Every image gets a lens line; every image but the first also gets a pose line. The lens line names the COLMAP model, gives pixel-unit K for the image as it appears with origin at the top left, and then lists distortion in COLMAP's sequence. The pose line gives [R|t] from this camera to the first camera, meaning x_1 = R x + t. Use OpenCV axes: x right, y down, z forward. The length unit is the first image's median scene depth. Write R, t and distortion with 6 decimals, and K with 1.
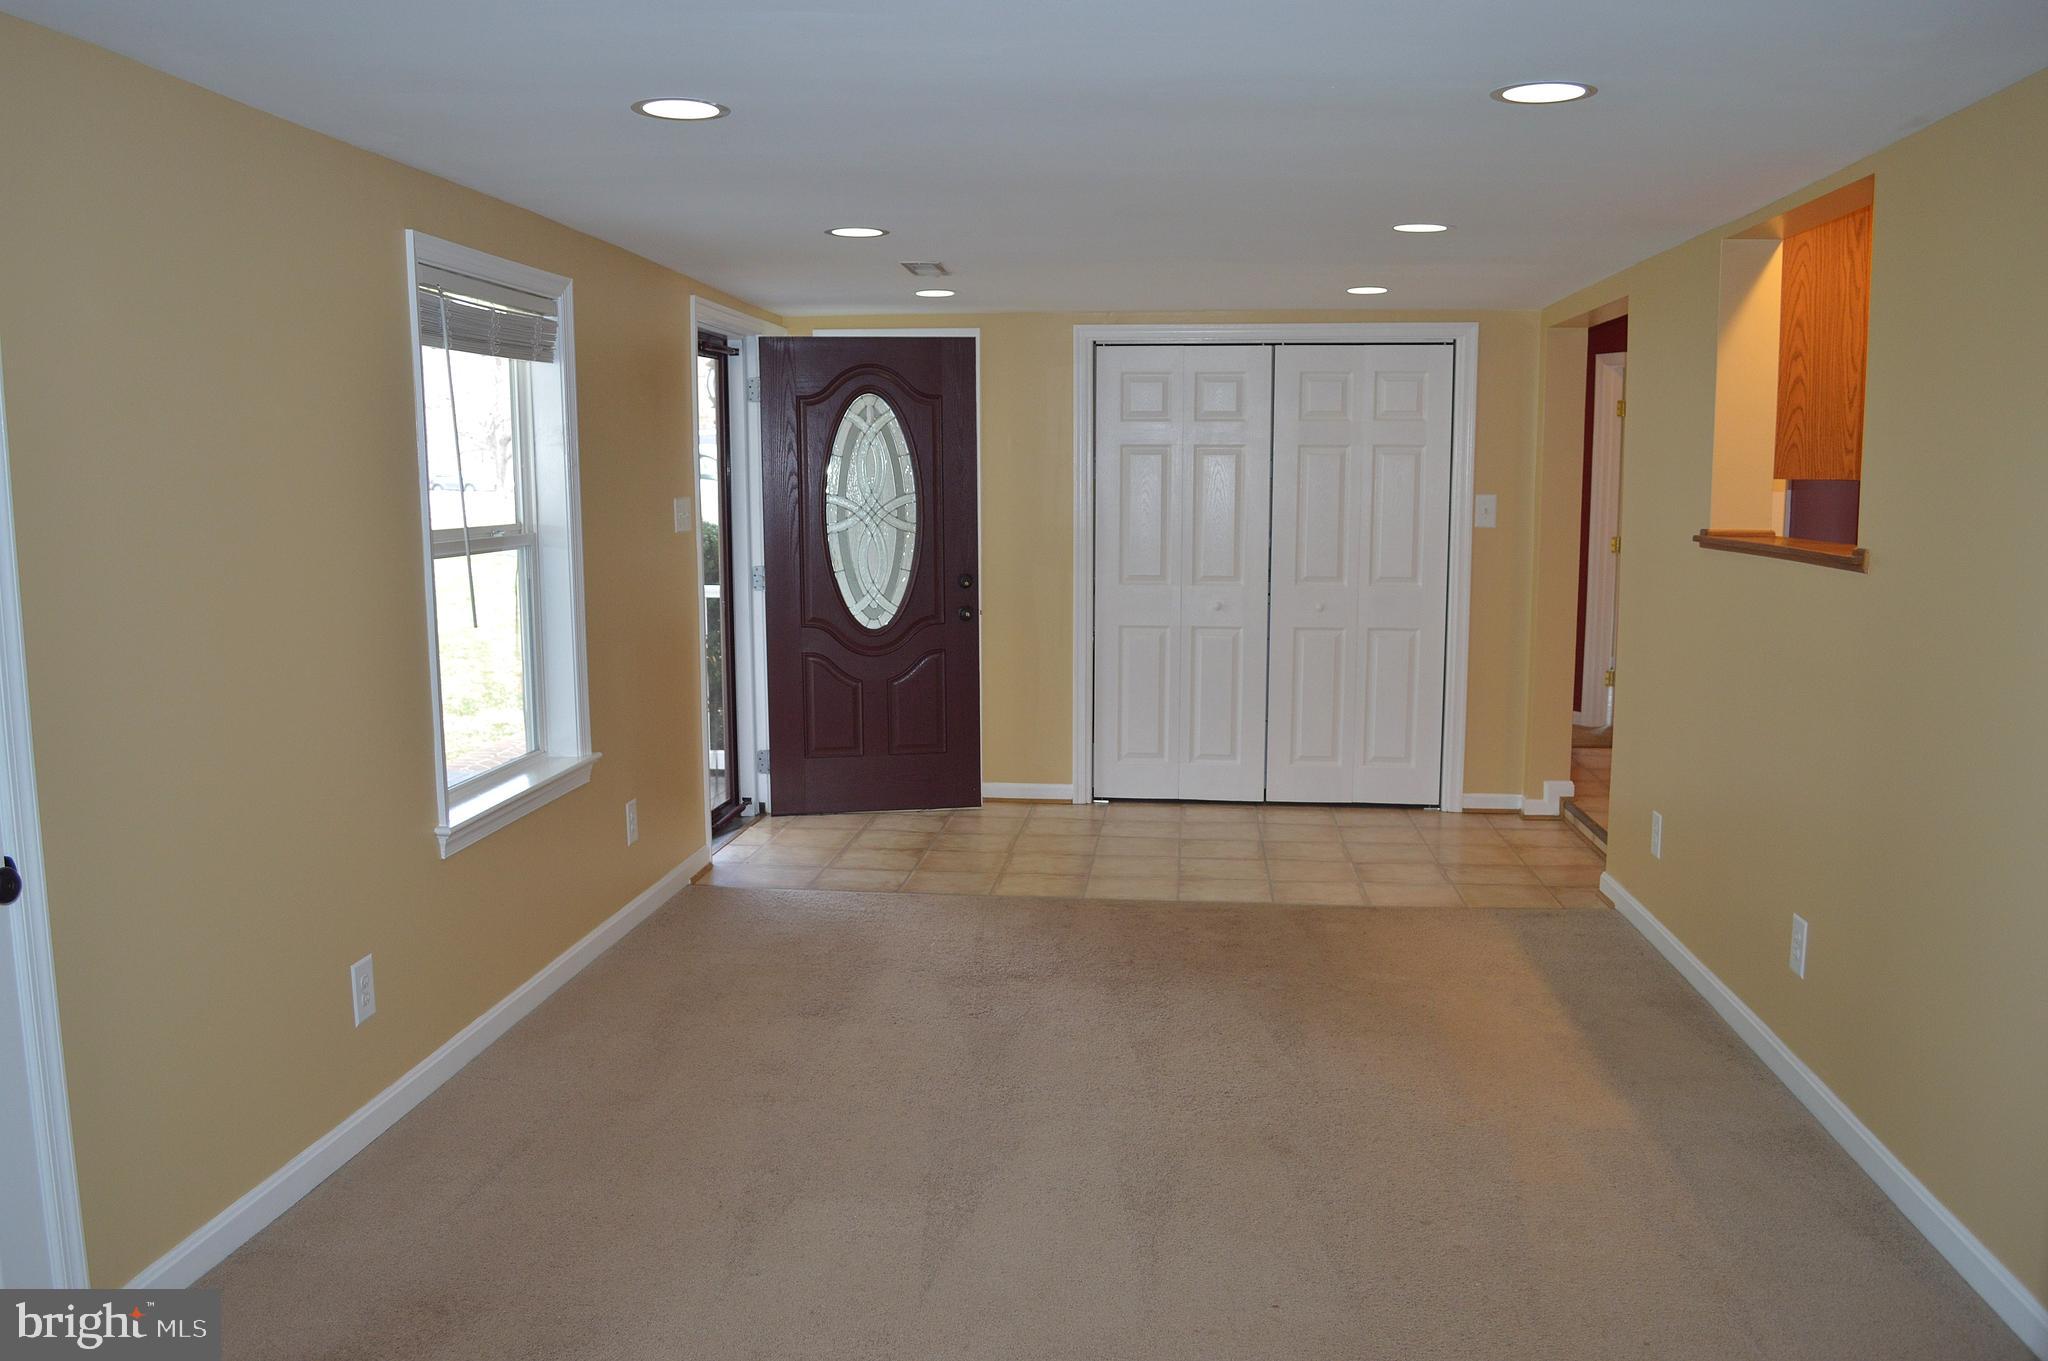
lens RADIAL K [[1641.8, 0, 1004.0], [0, 1641.8, 685.1], [0, 0, 1]] dist [-0.077555, 0.005878]
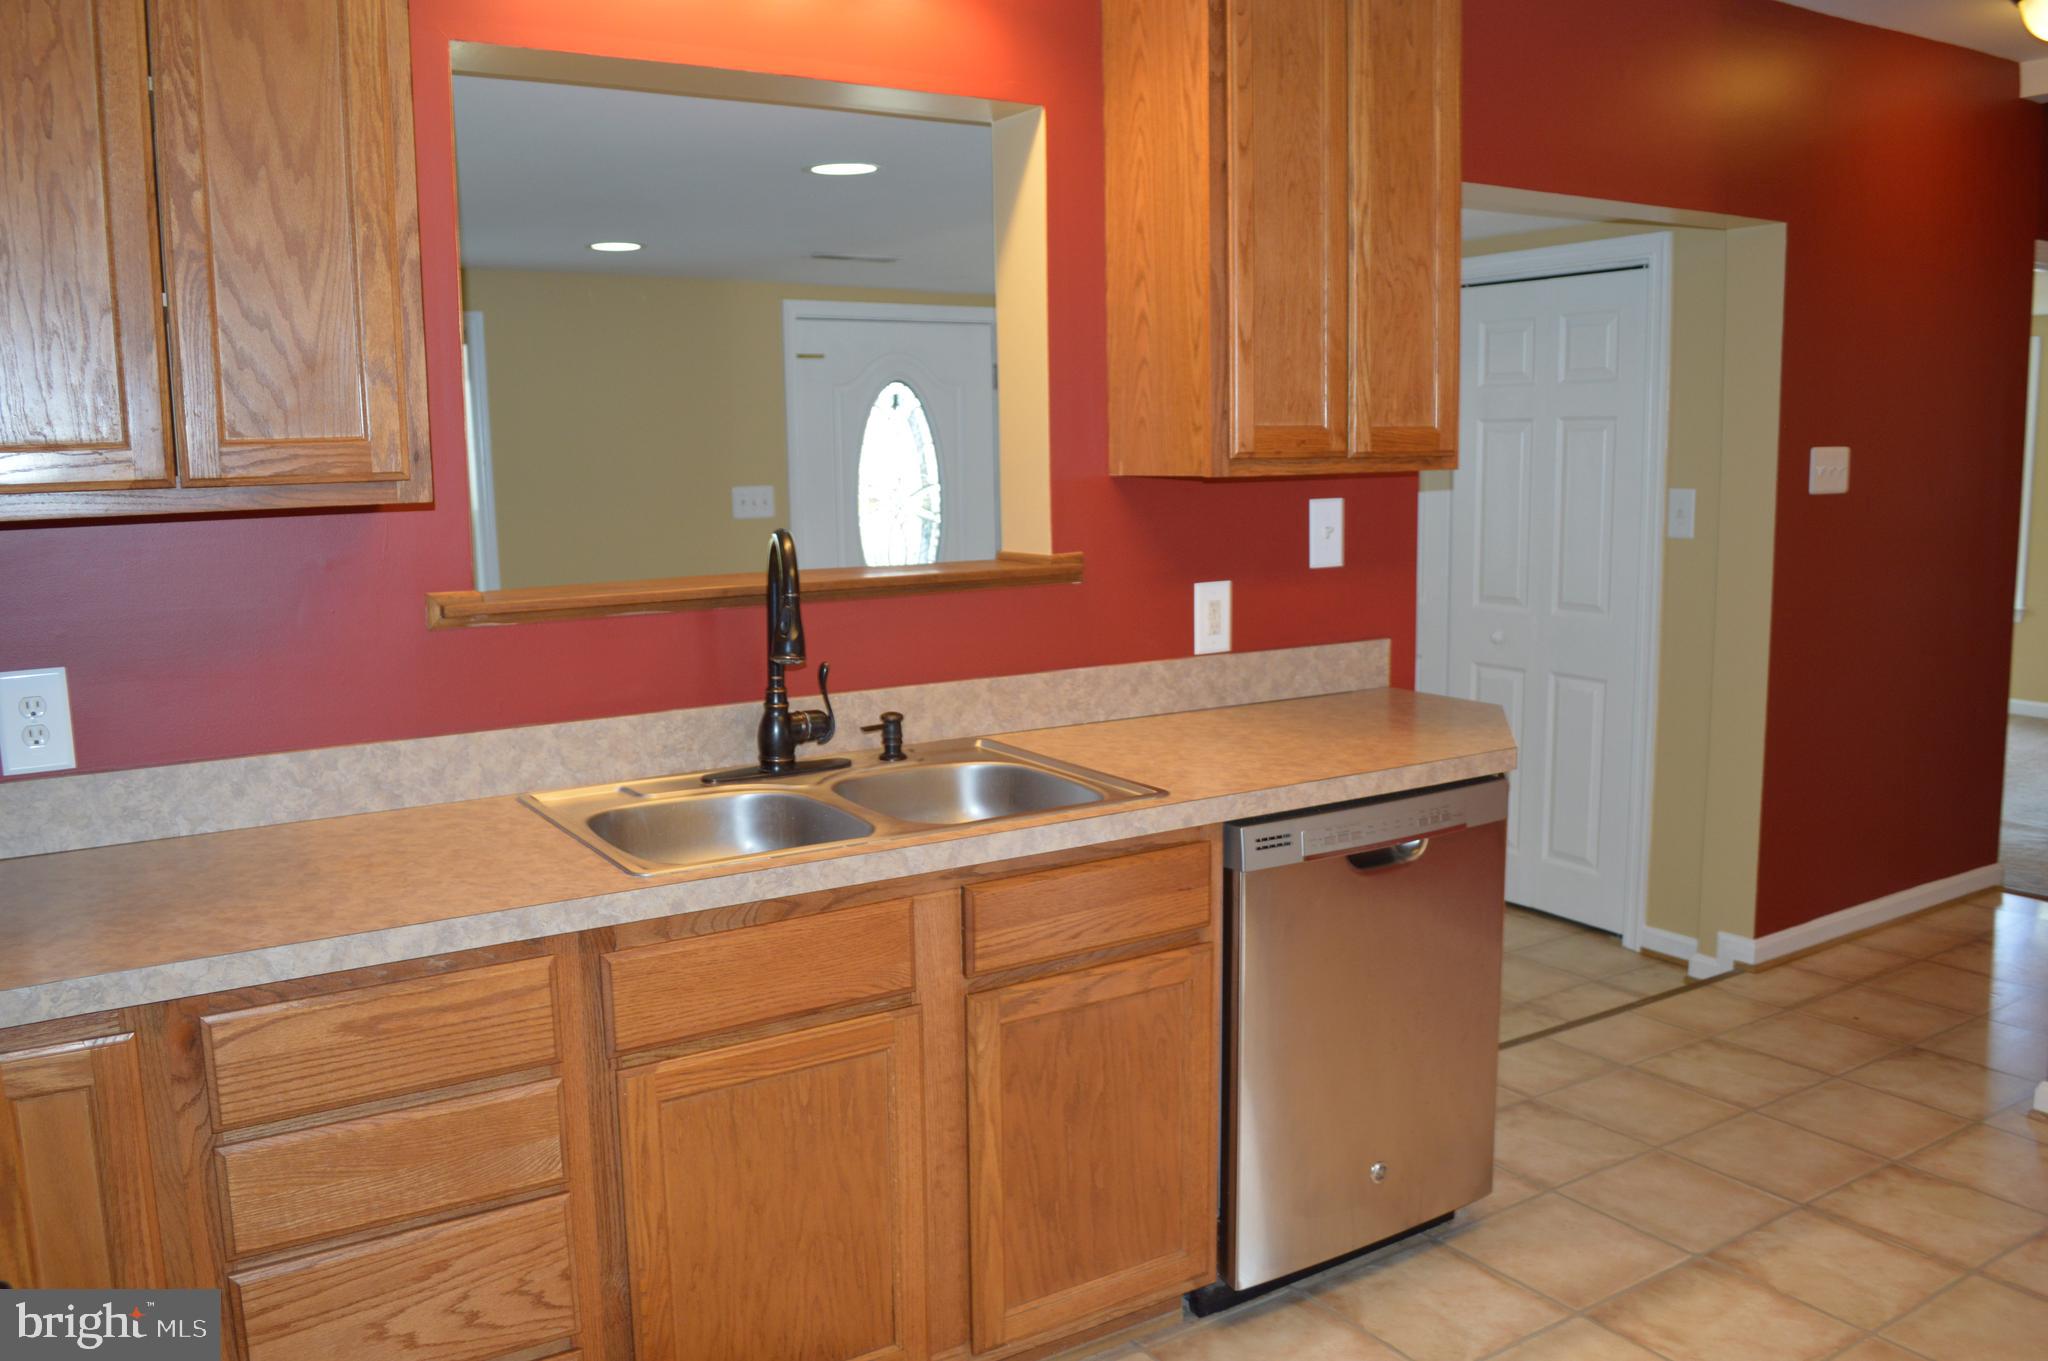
lens RADIAL K [[1641.8, 0, 1004.0], [0, 1641.8, 685.1], [0, 0, 1]] dist [-0.077555, 0.005878]
pose [[0.632743, 0.103833, -0.767369, 0.725742], [-0.086739, 0.994237, 0.063009, -0.062394], [0.769489, 0.026692, 0.638102, 0.418626]]
